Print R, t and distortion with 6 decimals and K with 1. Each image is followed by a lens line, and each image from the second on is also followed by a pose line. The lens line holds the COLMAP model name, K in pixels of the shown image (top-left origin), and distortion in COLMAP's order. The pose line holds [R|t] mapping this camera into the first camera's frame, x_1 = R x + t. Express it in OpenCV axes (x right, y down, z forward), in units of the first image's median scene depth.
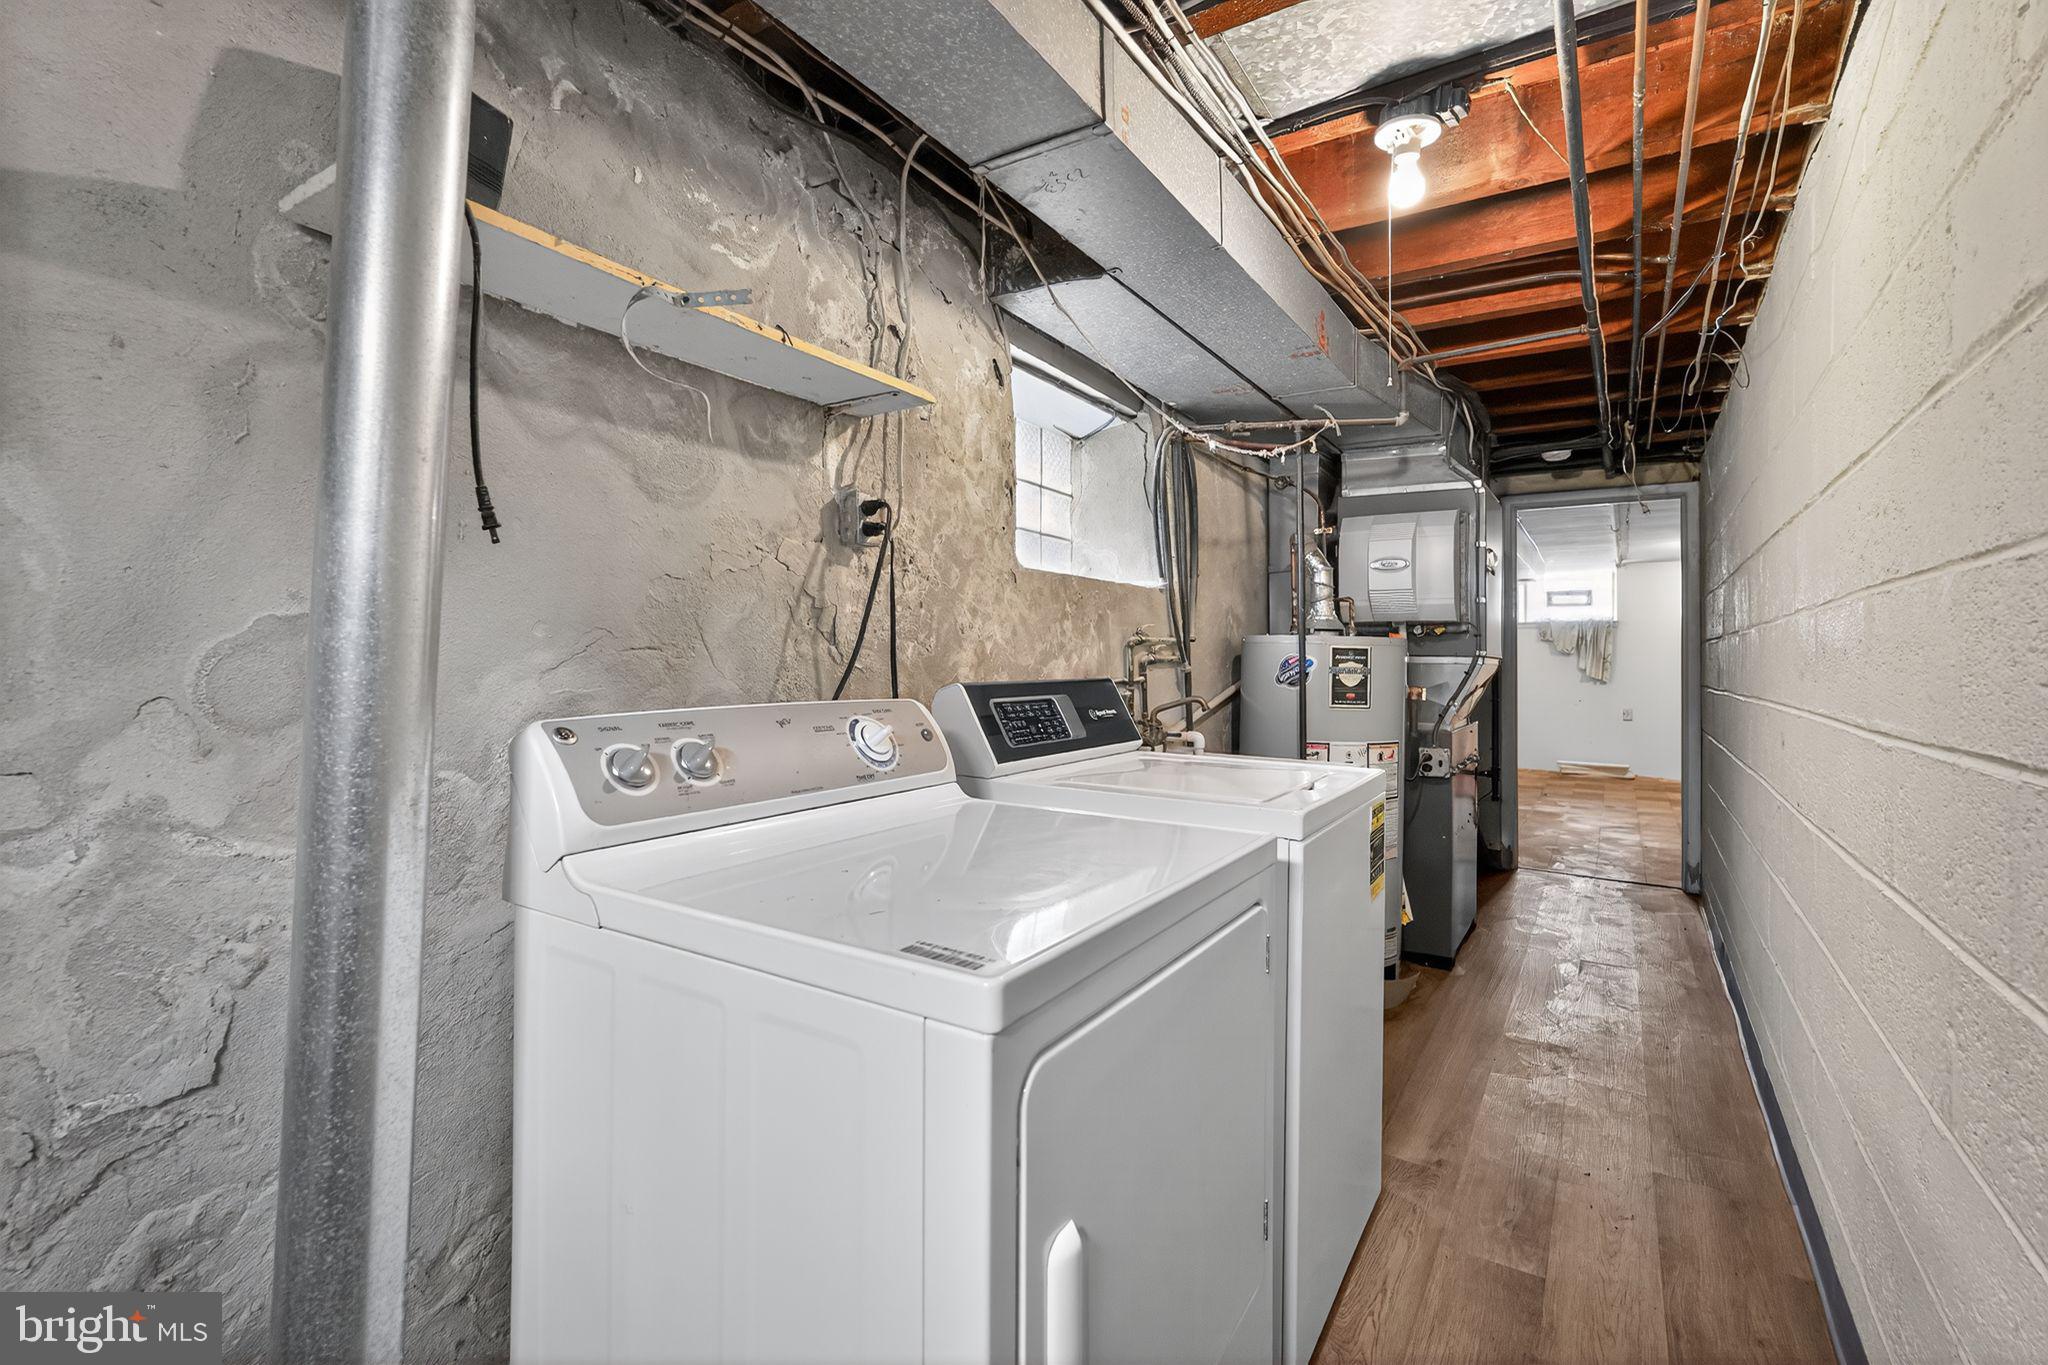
lens RADIAL K [[913.4, 0, 1023.4], [0, 913.4, 674.6], [0, 0, 1]] dist [-0.010757, 0.007085]
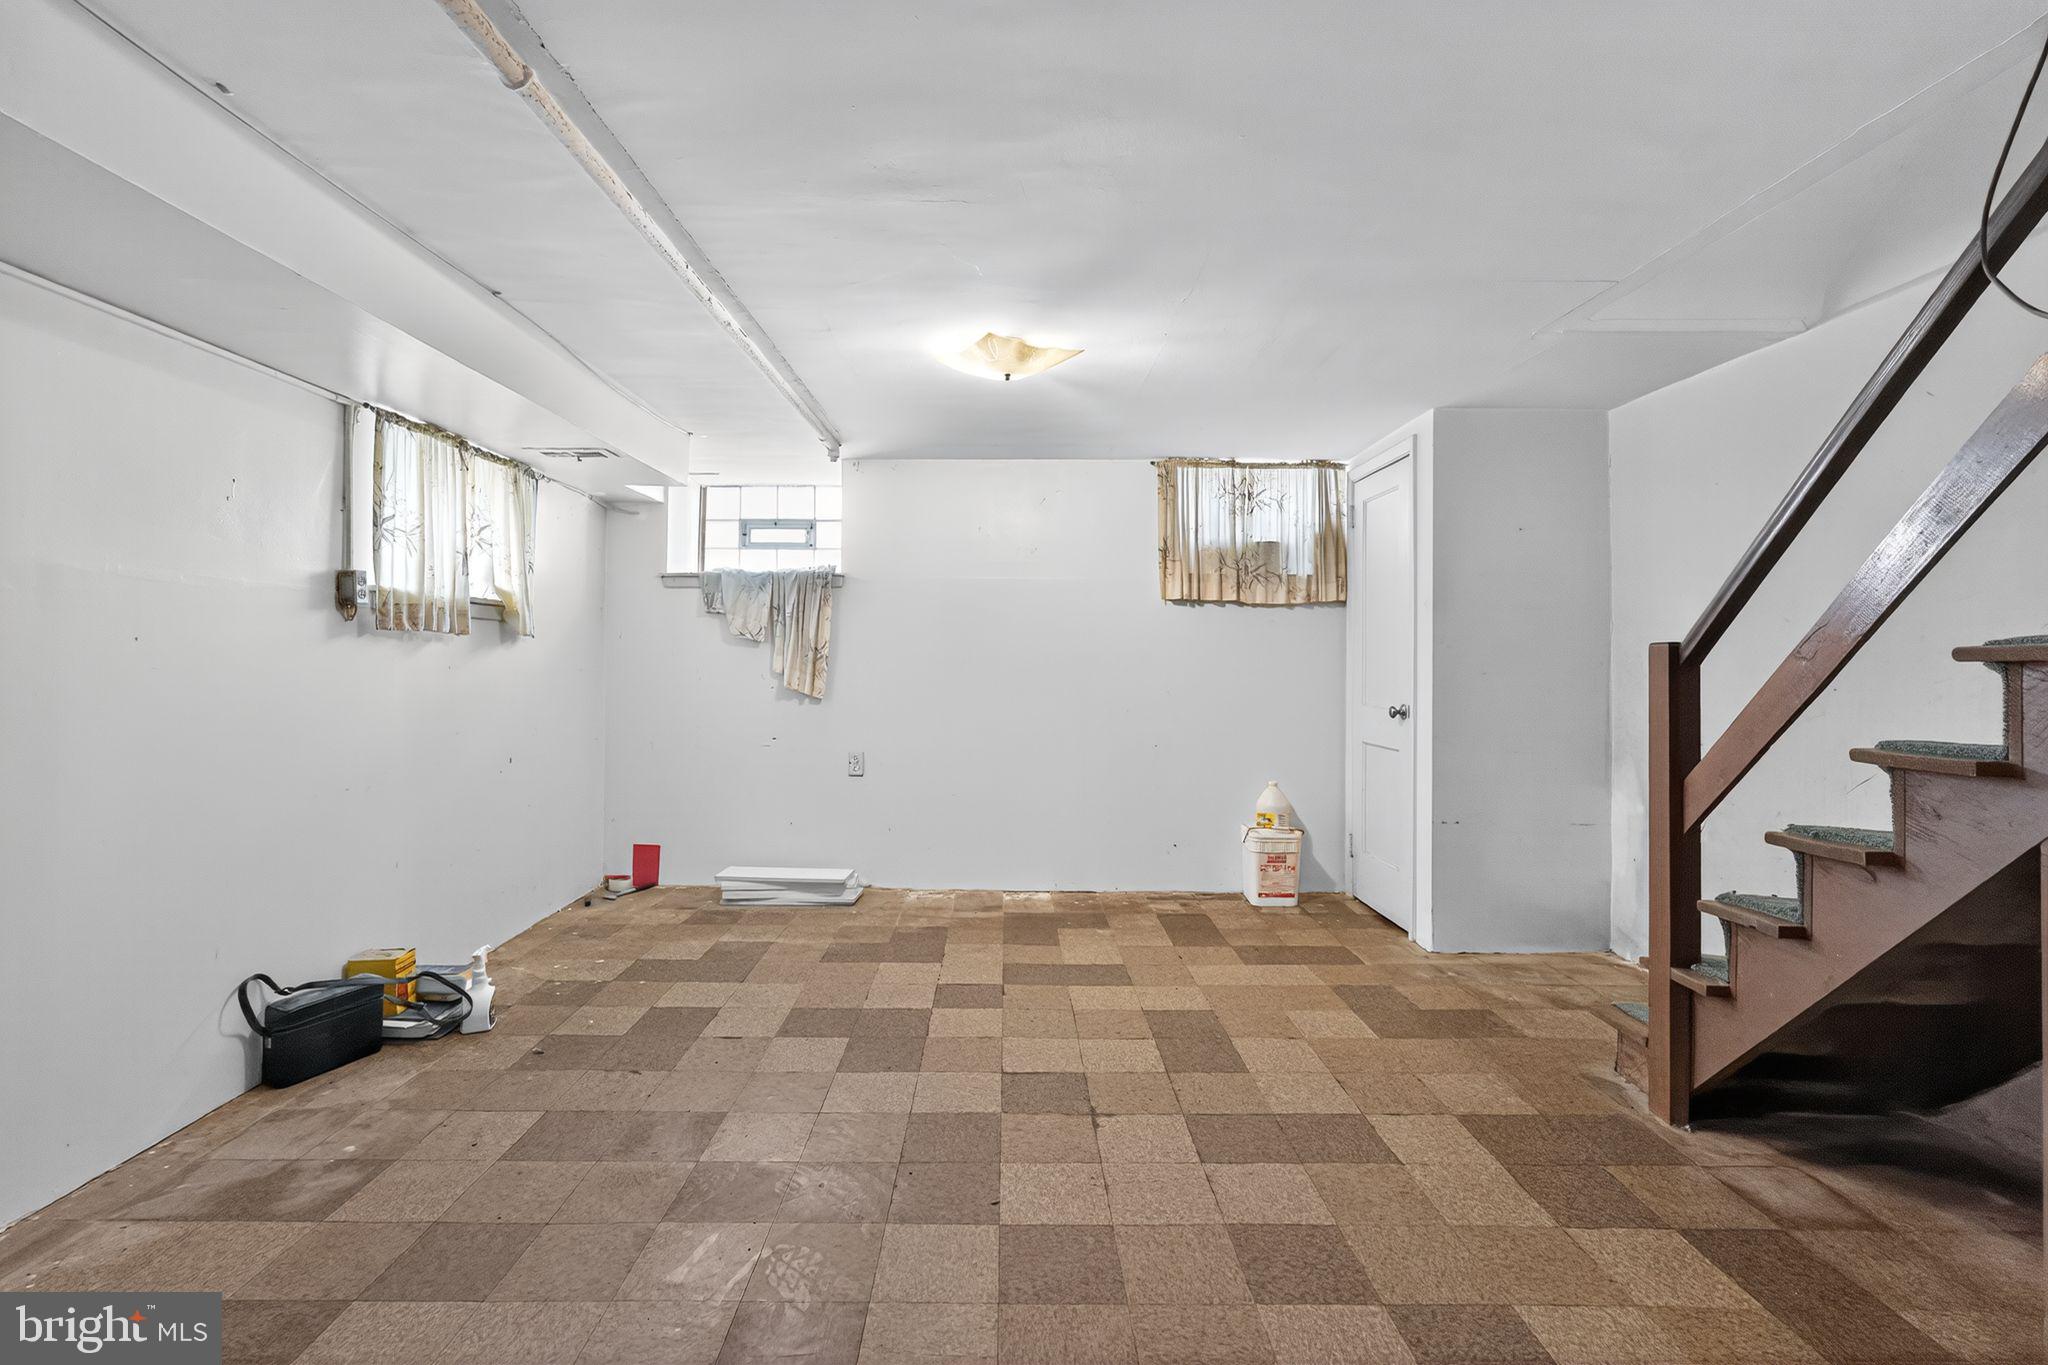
lens RADIAL K [[913.4, 0, 1023.4], [0, 913.4, 675.5], [0, 0, 1]] dist [-0.010757, 0.007085]
pose [[0.834281, 0.001365, 0.551338, 0.451133], [-0.000725, 0.999999, -0.001378, -0.003938], [-0.551339, 0.000750, 0.834281, 0.518775]]
